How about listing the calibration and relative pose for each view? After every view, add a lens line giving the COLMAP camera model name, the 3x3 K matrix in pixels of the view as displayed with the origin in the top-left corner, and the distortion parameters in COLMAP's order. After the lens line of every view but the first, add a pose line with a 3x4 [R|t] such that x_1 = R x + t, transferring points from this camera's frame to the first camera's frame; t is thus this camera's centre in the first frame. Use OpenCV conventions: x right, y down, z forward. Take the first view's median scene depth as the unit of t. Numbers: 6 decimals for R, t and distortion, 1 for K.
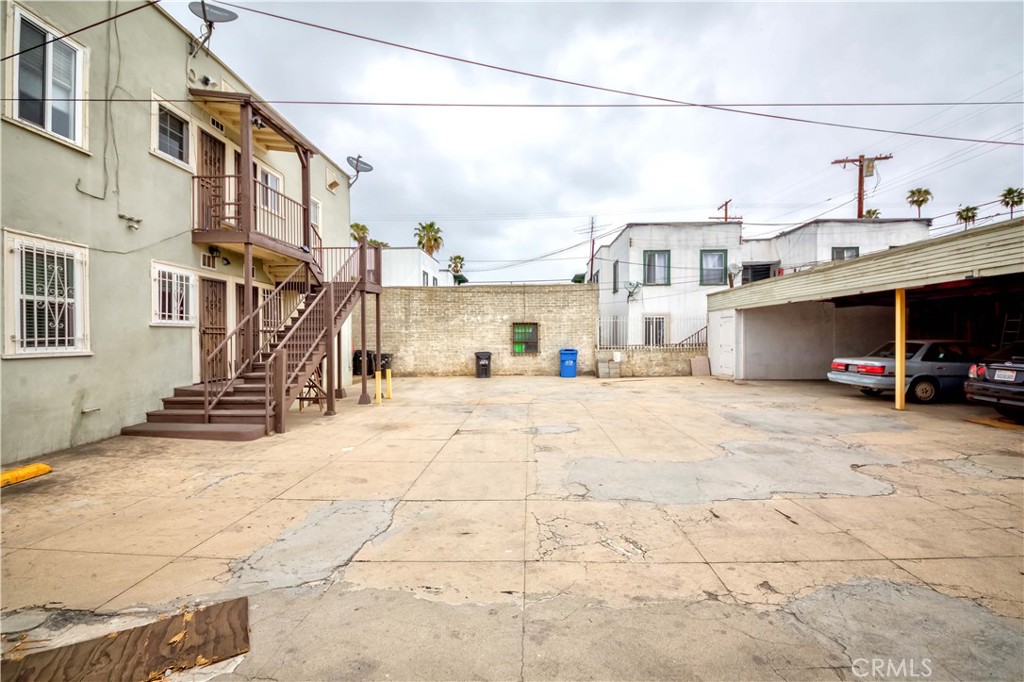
lens RADIAL K [[432.6, 0, 510.7], [0, 432.6, 337.0], [0, 0, 1]] dist [-0.001426, -0.006994]
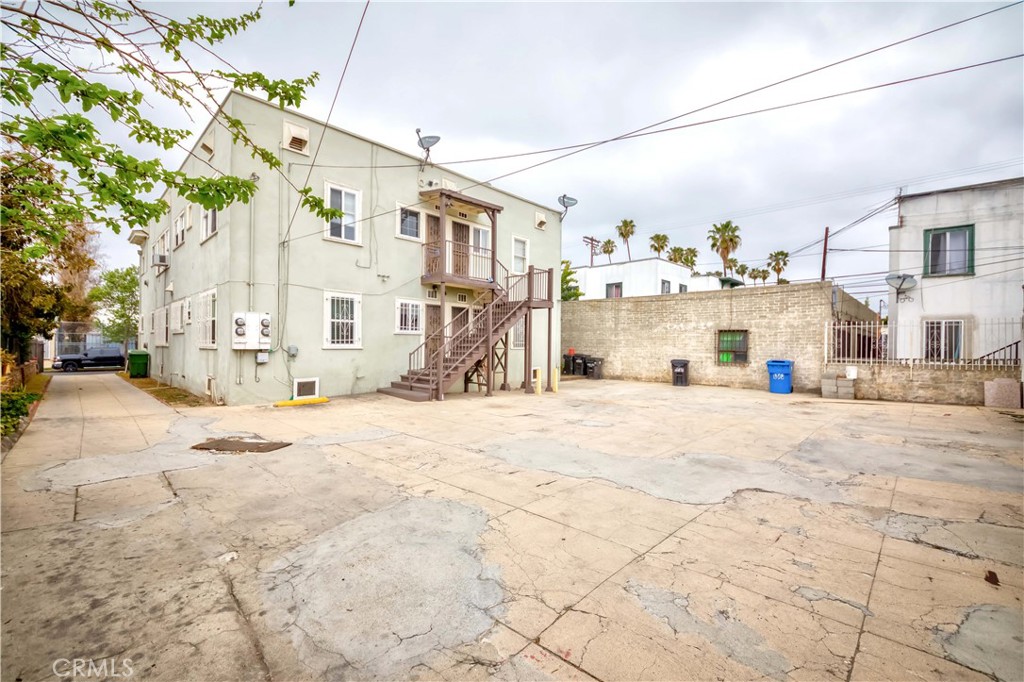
lens RADIAL K [[428.1, 0, 511.1], [0, 428.1, 341.9], [0, 0, 1]] dist [0.012776, -0.002334]
pose [[0.750476, 0.012927, -0.660772, 0.501449], [-0.016361, 0.999866, 0.000980, -0.001353], [0.660695, 0.010075, 0.750586, -0.009761]]
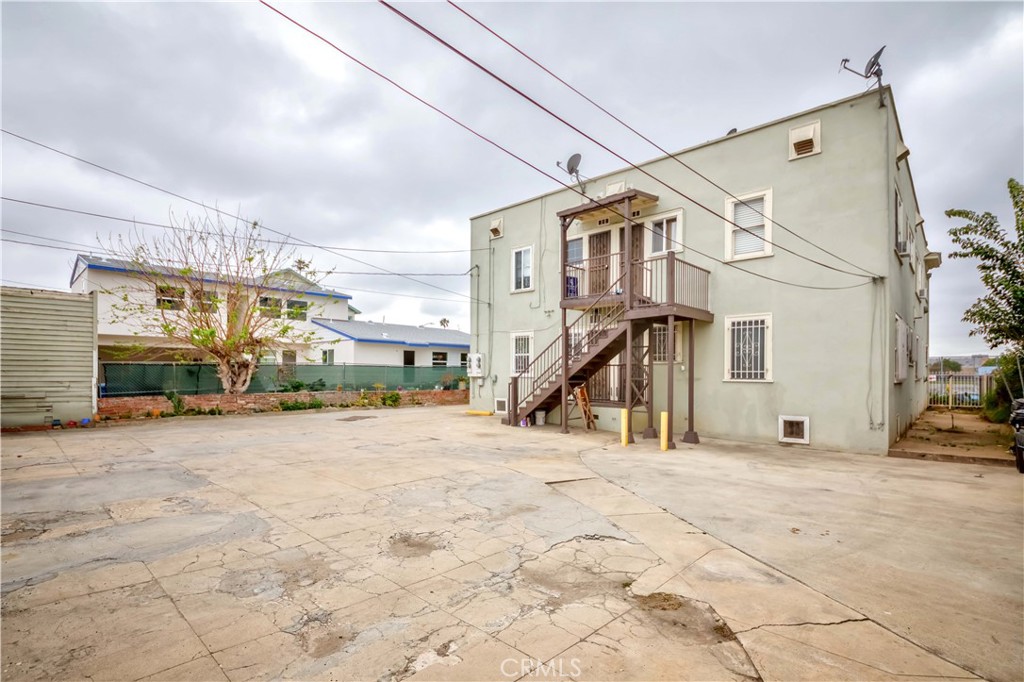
lens RADIAL K [[468.3, 0, 546.7], [0, 468.3, 371.0], [0, 0, 1]] dist [0.000818, 0.000017]
pose [[-0.620625, 0.000494, -0.784108, 0.571097], [-0.004560, 0.999981, 0.004239, -0.002291], [0.784095, 0.006207, -0.620610, 1.585960]]
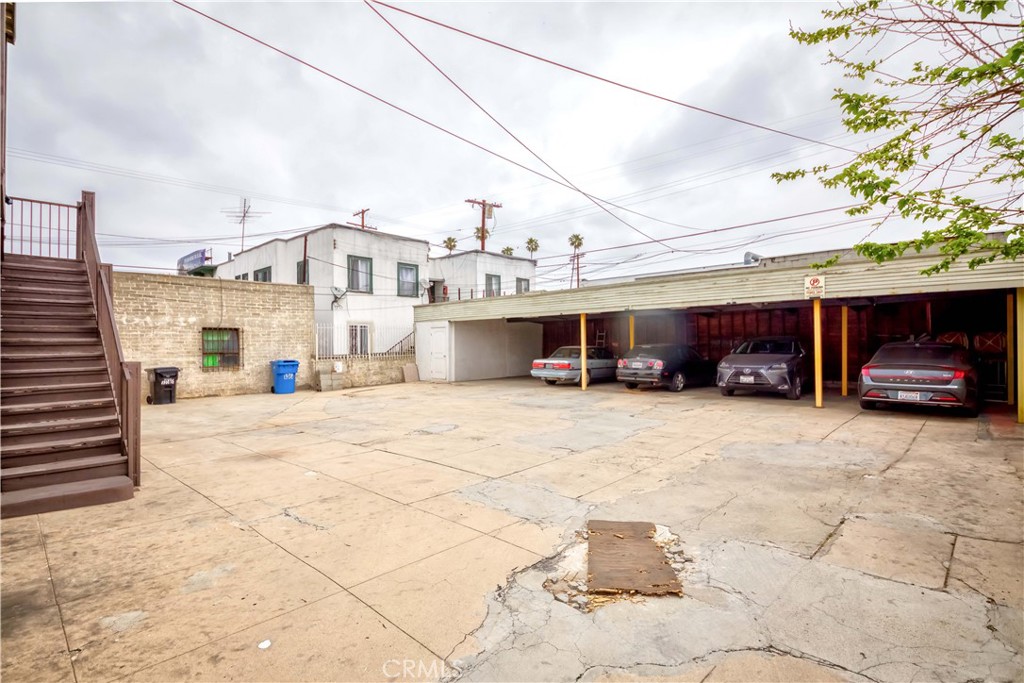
lens RADIAL K [[492.1, 0, 518.1], [0, 492.1, 344.1], [0, 0, 1]] dist [0.014889, -0.000631]
pose [[0.639752, -0.000042, 0.768581, -0.540710], [0.006516, 0.999964, -0.005369, 0.007619], [-0.768553, 0.008443, 0.639730, 0.035707]]
